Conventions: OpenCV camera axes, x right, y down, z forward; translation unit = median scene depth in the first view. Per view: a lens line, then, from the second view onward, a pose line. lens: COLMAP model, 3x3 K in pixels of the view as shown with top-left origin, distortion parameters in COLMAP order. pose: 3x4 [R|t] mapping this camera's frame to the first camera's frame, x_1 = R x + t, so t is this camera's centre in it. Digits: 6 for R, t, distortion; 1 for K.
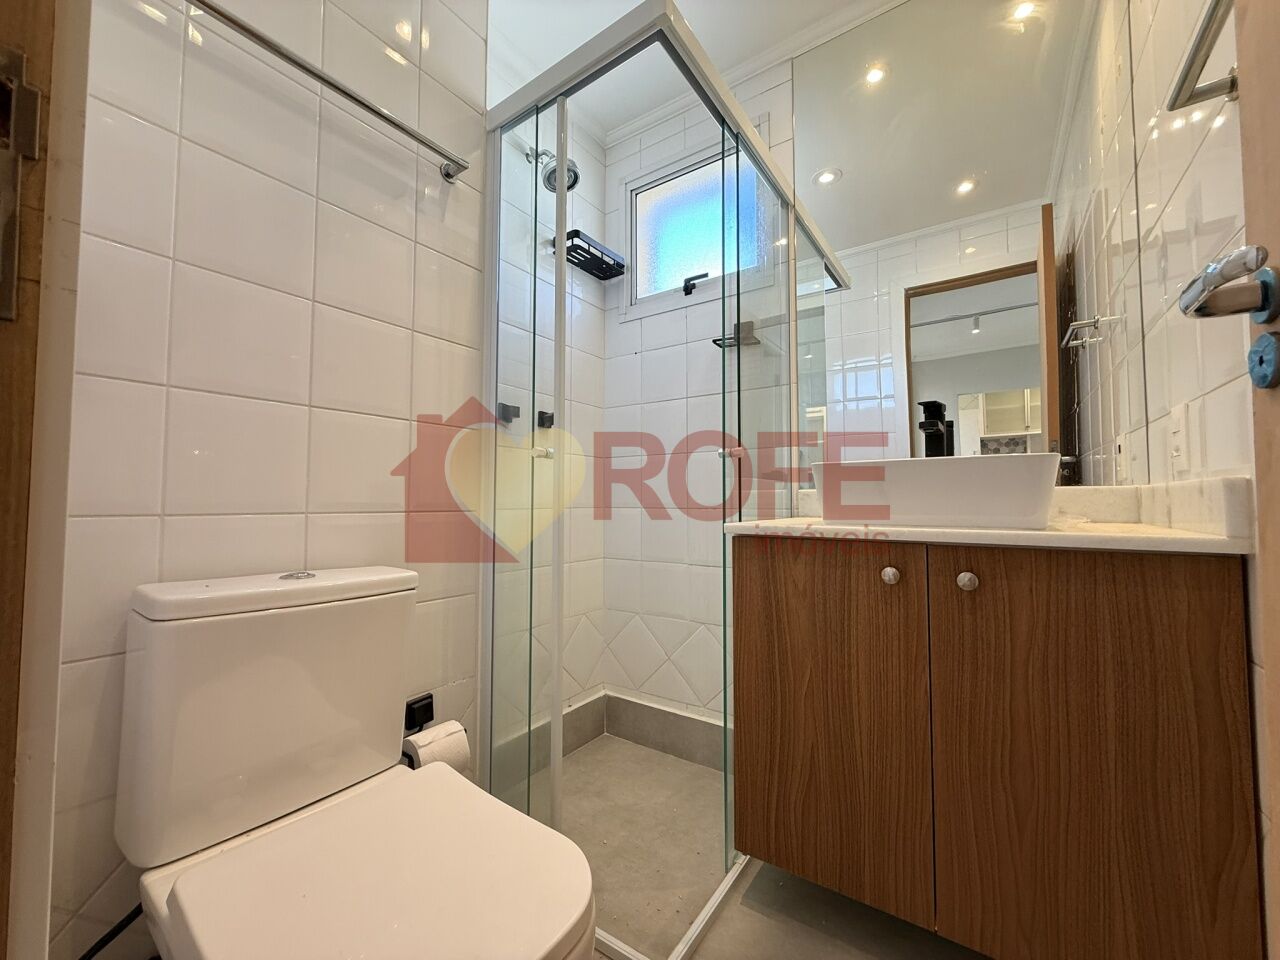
lens RADIAL K [[510.4, 0, 634.8], [0, 510.4, 485.5], [0, 0, 1]] dist [-0.001813, -0.000237]
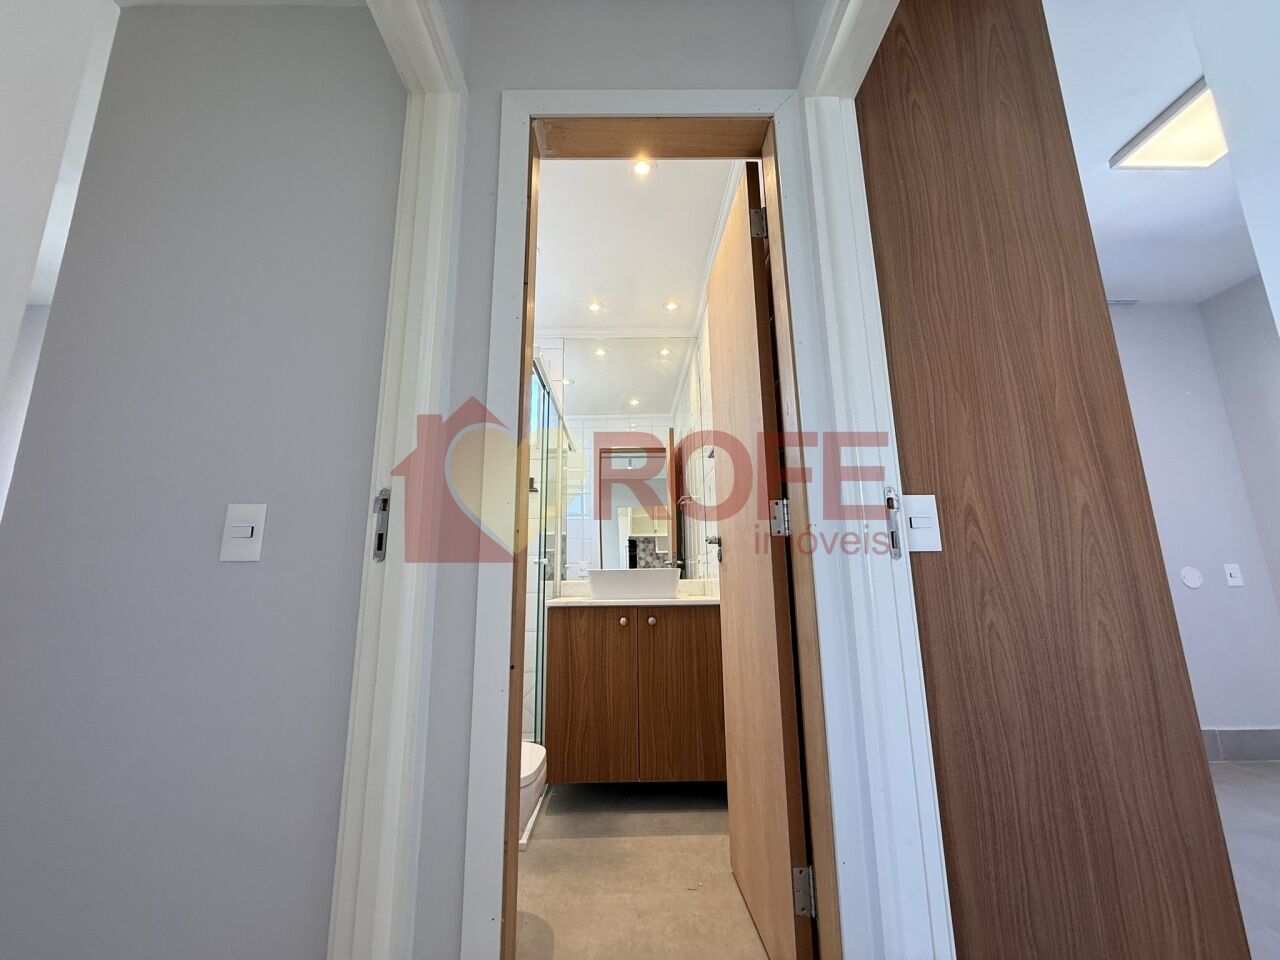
lens RADIAL K [[510.4, 0, 634.8], [0, 510.4, 485.5], [0, 0, 1]] dist [-0.001813, -0.000237]
pose [[0.811183, 0.104525, 0.575376, -0.691185], [-0.011466, 0.986550, -0.163054, -0.042789], [-0.584680, 0.125669, 0.801471, -0.775861]]
